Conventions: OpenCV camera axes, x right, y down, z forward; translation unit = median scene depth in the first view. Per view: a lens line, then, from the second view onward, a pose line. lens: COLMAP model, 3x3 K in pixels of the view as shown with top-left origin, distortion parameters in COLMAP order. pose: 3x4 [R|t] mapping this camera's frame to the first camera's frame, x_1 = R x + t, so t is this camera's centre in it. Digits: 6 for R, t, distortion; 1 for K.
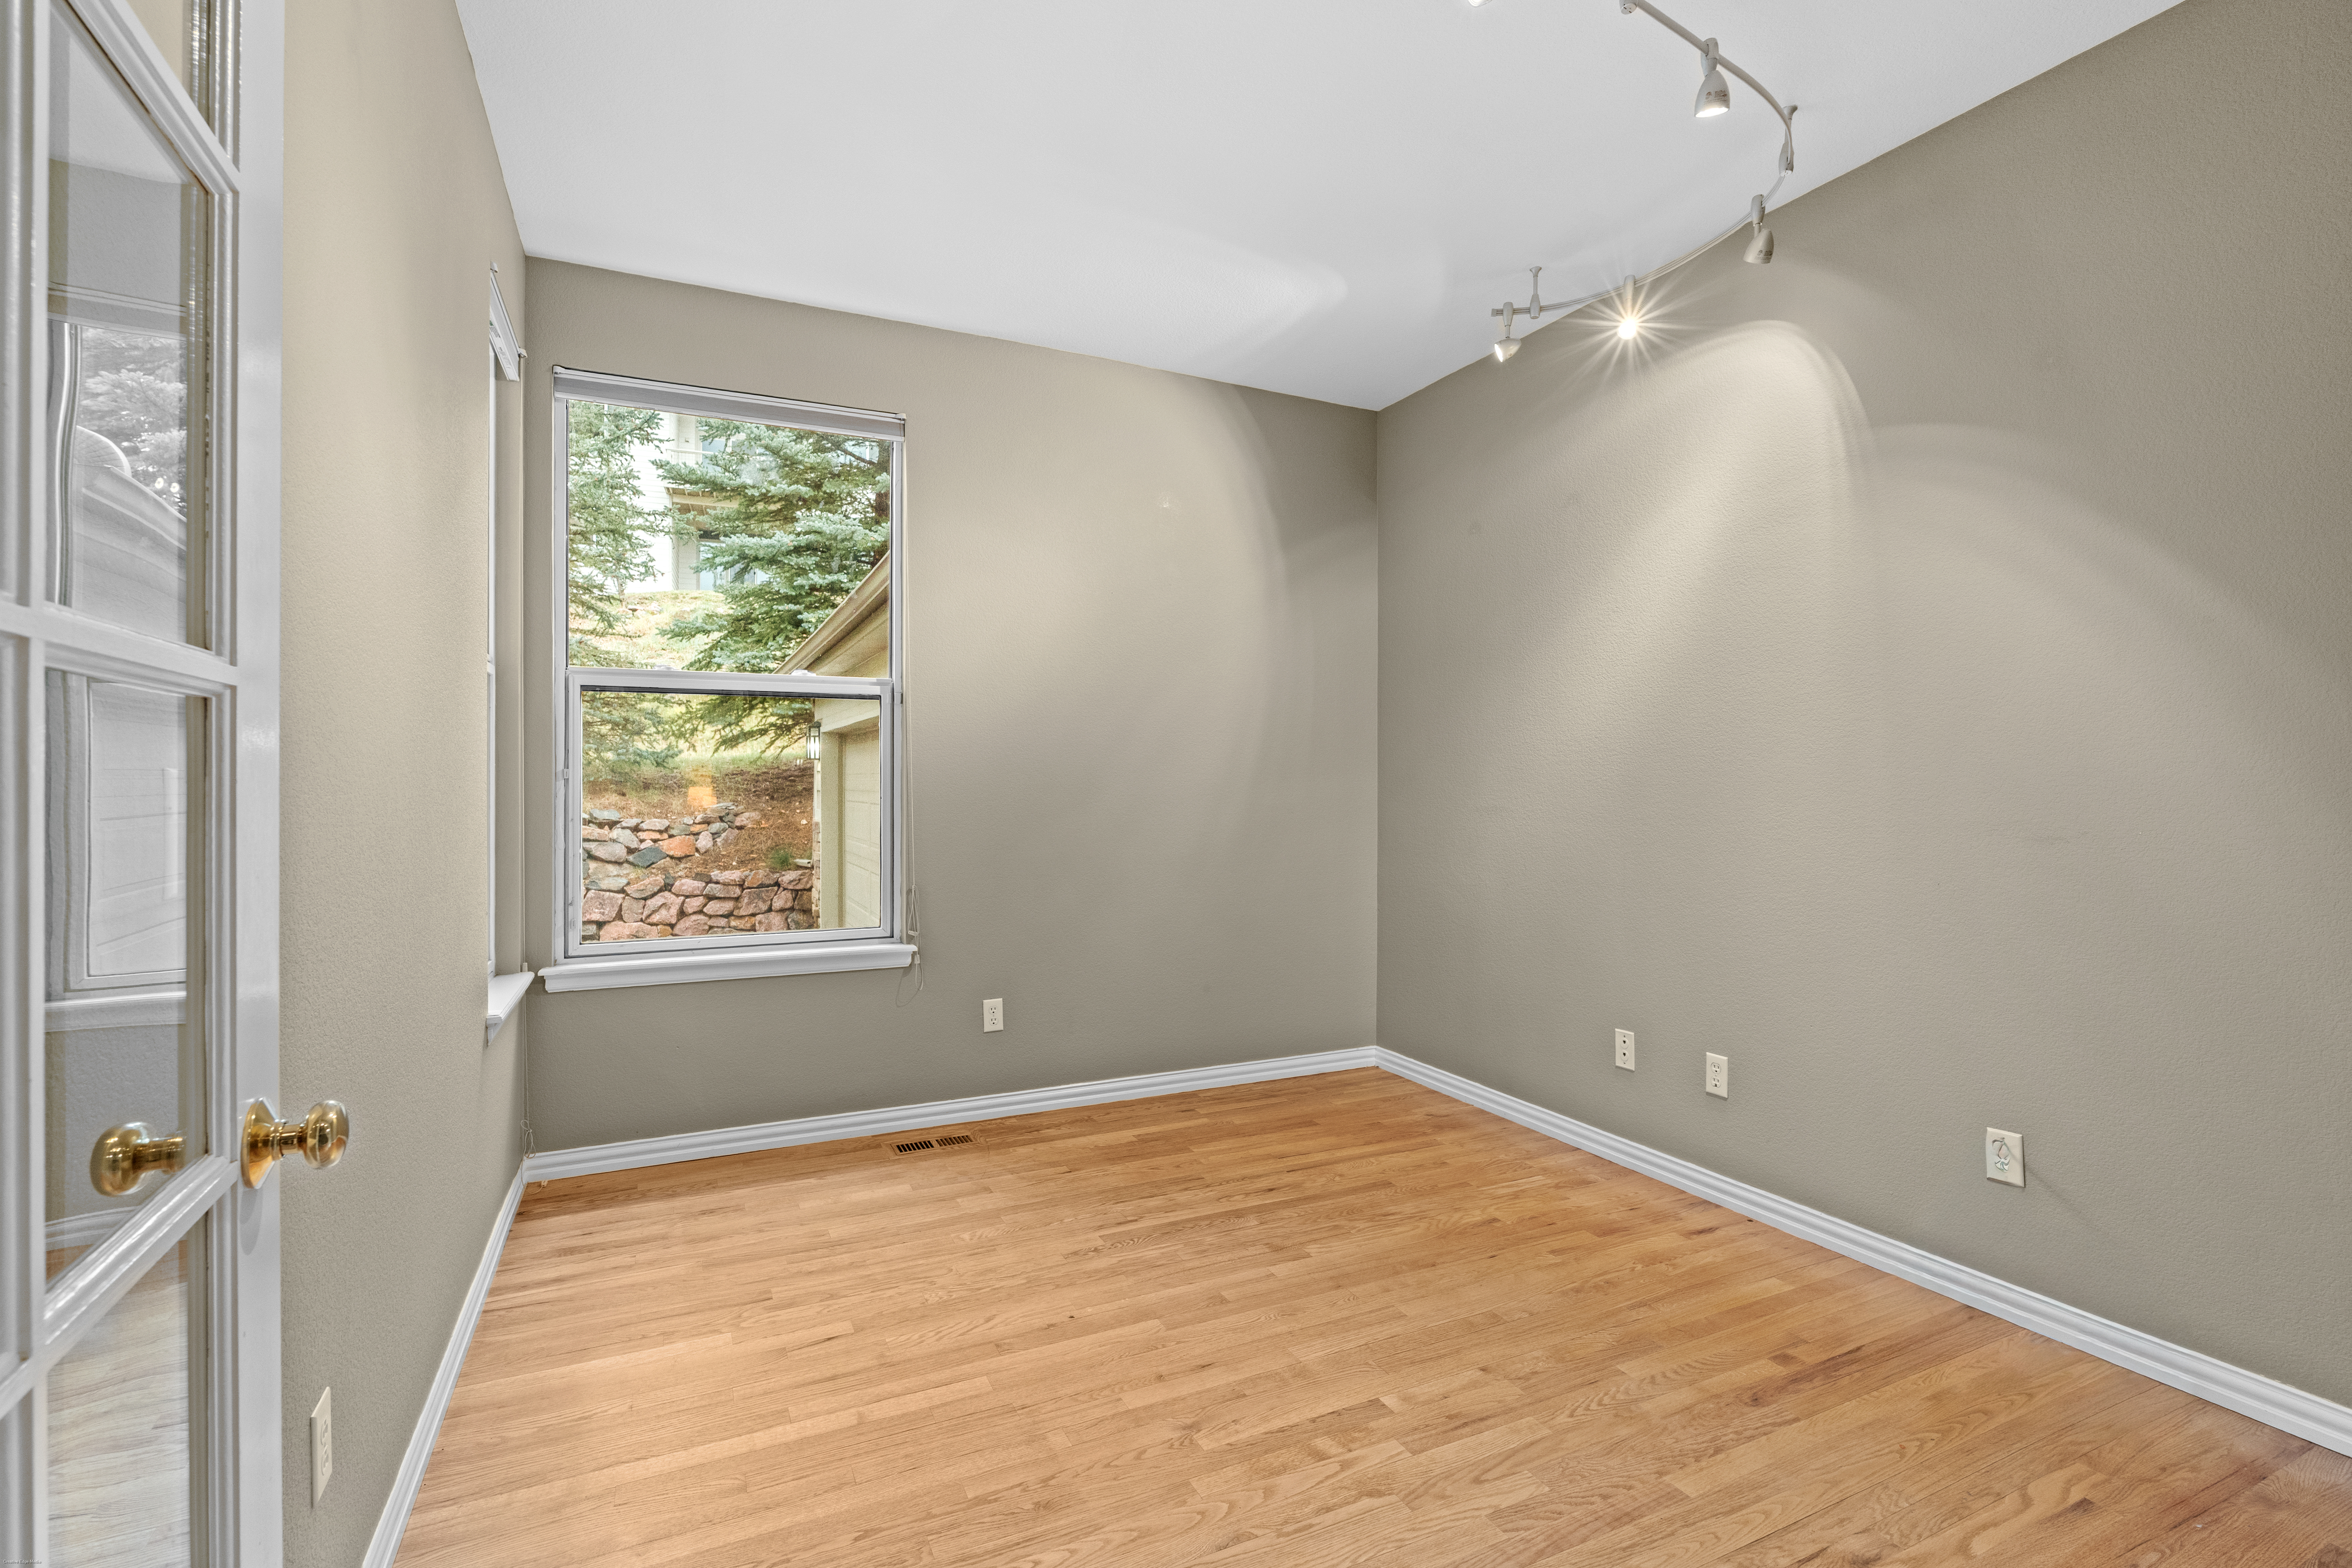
lens RADIAL K [[1078.8, 0, 1158.2], [0, 1078.8, 792.2], [0, 0, 1]] dist [-0.003281, -0.000205]
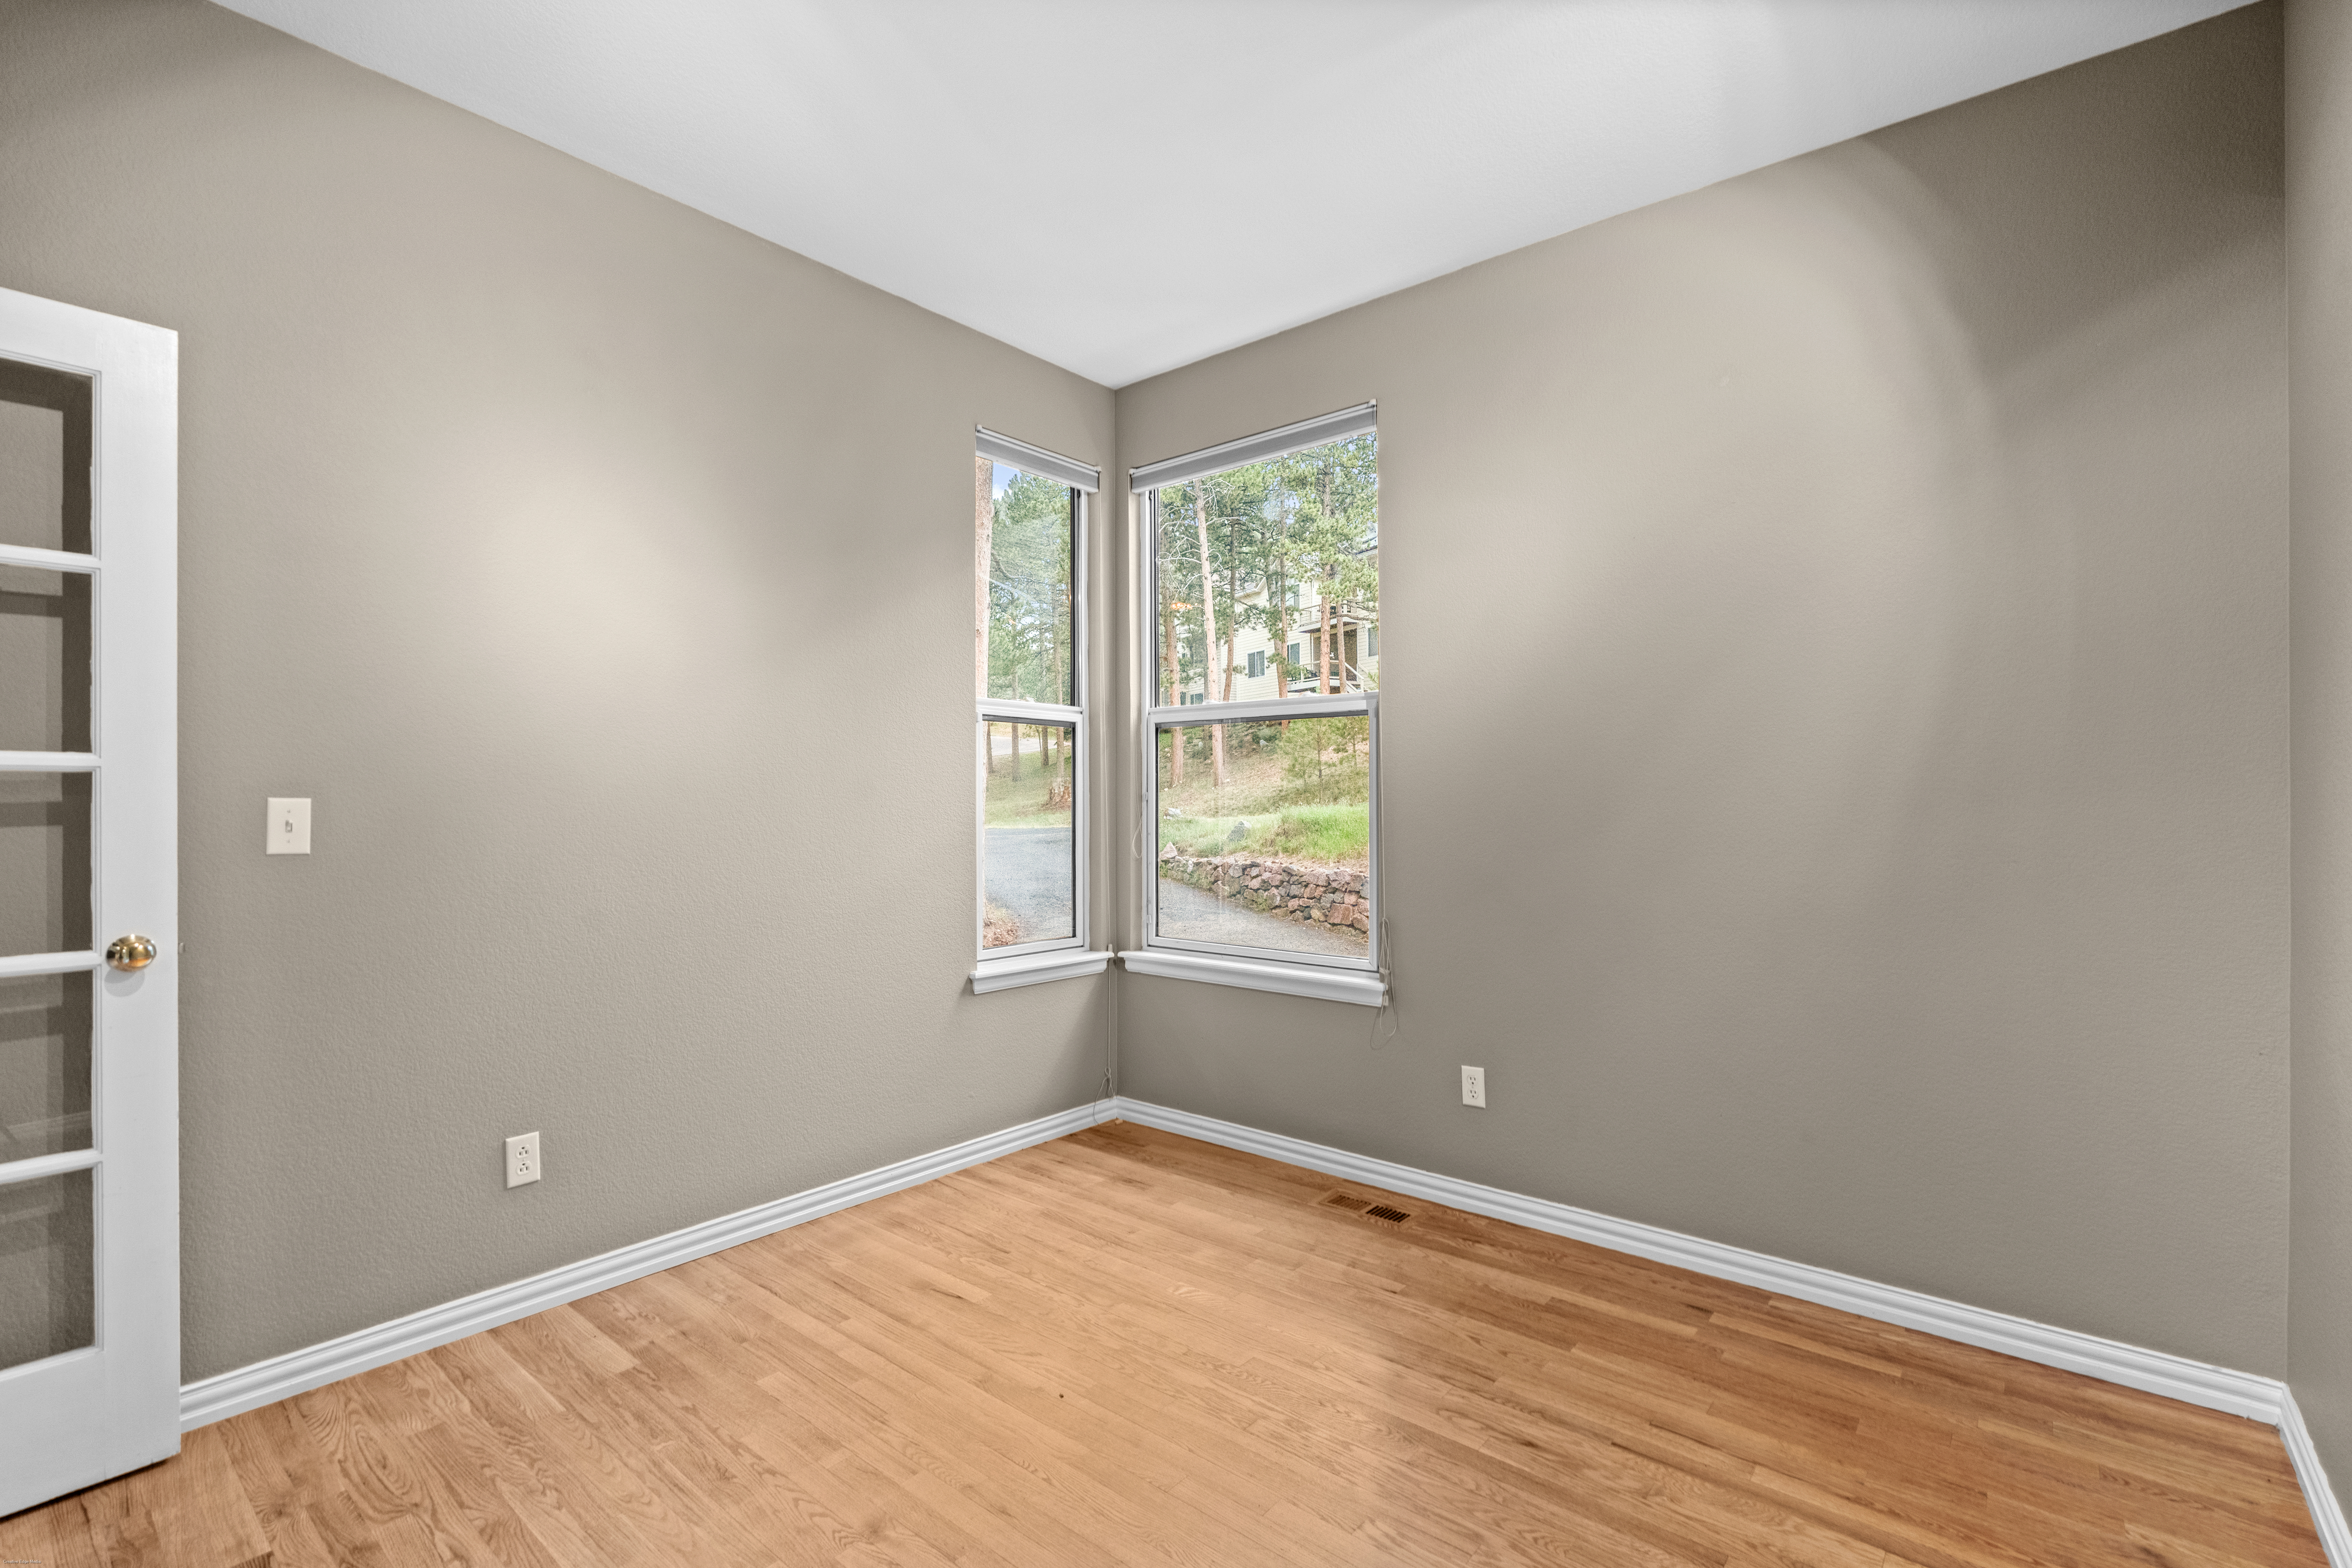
lens RADIAL K [[1078.8, 0, 1158.2], [0, 1078.8, 792.2], [0, 0, 1]] dist [-0.003281, -0.000205]
pose [[0.397724, -0.001310, -0.917504, 0.557781], [-0.000002, 0.999999, -0.001428, -0.018507], [0.917505, 0.000570, 0.397724, 0.495942]]
